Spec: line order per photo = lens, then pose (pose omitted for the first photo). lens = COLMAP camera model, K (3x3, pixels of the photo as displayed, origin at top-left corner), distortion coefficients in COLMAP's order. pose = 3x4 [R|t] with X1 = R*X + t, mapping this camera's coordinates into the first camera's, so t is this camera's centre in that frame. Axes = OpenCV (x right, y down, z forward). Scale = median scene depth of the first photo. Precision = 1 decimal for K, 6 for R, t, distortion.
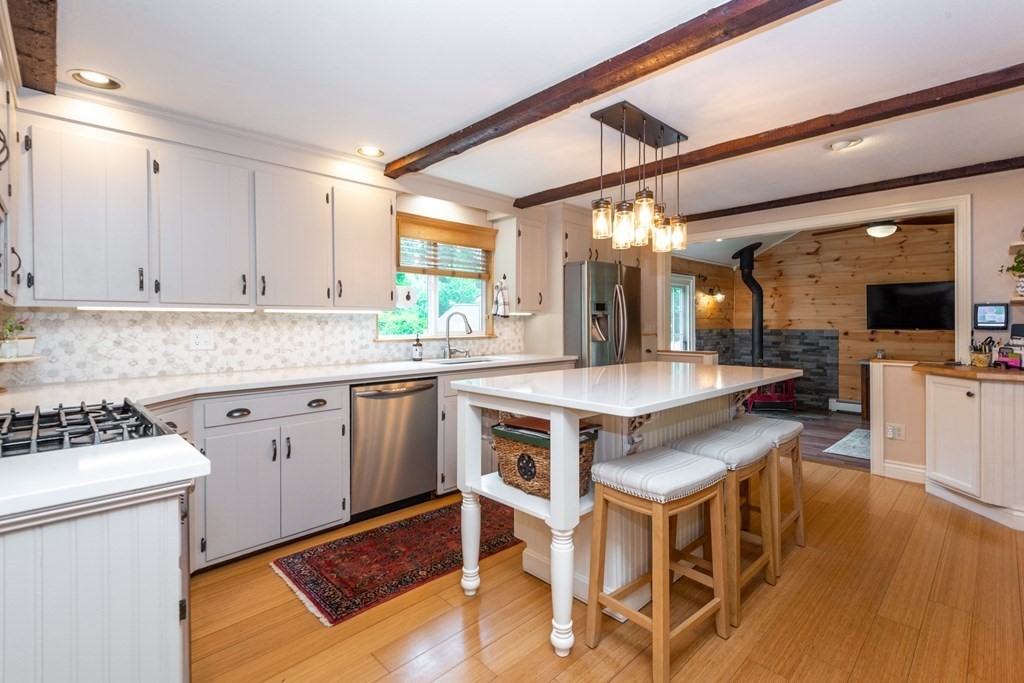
lens RADIAL K [[465.3, 0, 518.1], [0, 465.3, 329.0], [0, 0, 1]] dist [-0.000421, -0.000899]
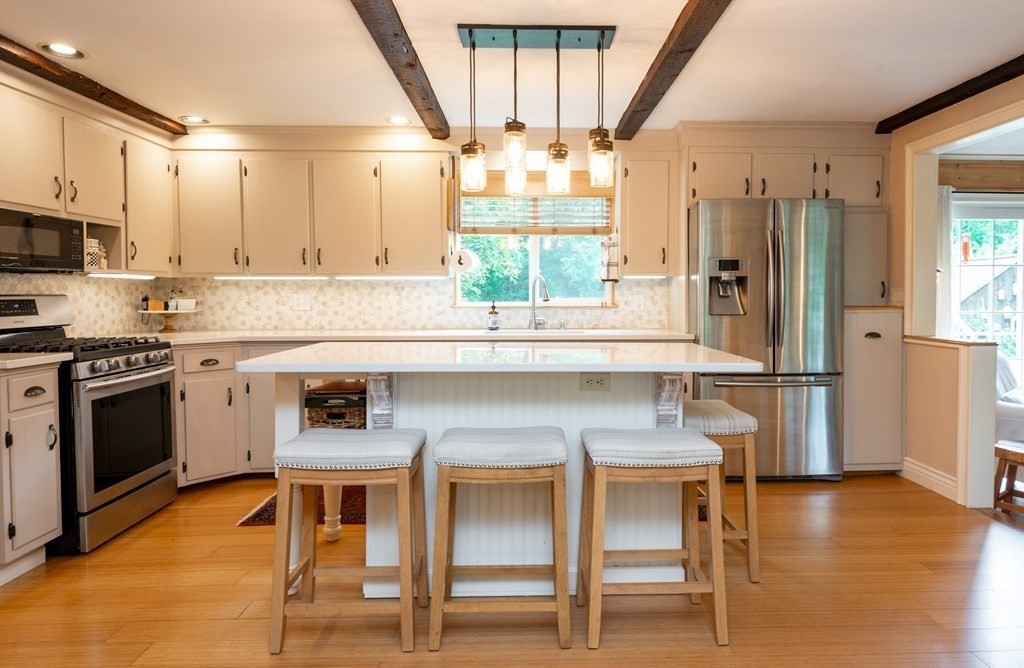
lens RADIAL K [[618.3, 0, 539.1], [0, 618.3, 314.5], [0, 0, 1]] dist [0.010667, 0.002012]
pose [[0.734136, 0.025005, -0.678542, 0.823148], [-0.010004, 0.999612, 0.026014, 0.006052], [0.678929, -0.012310, 0.734101, 0.197289]]
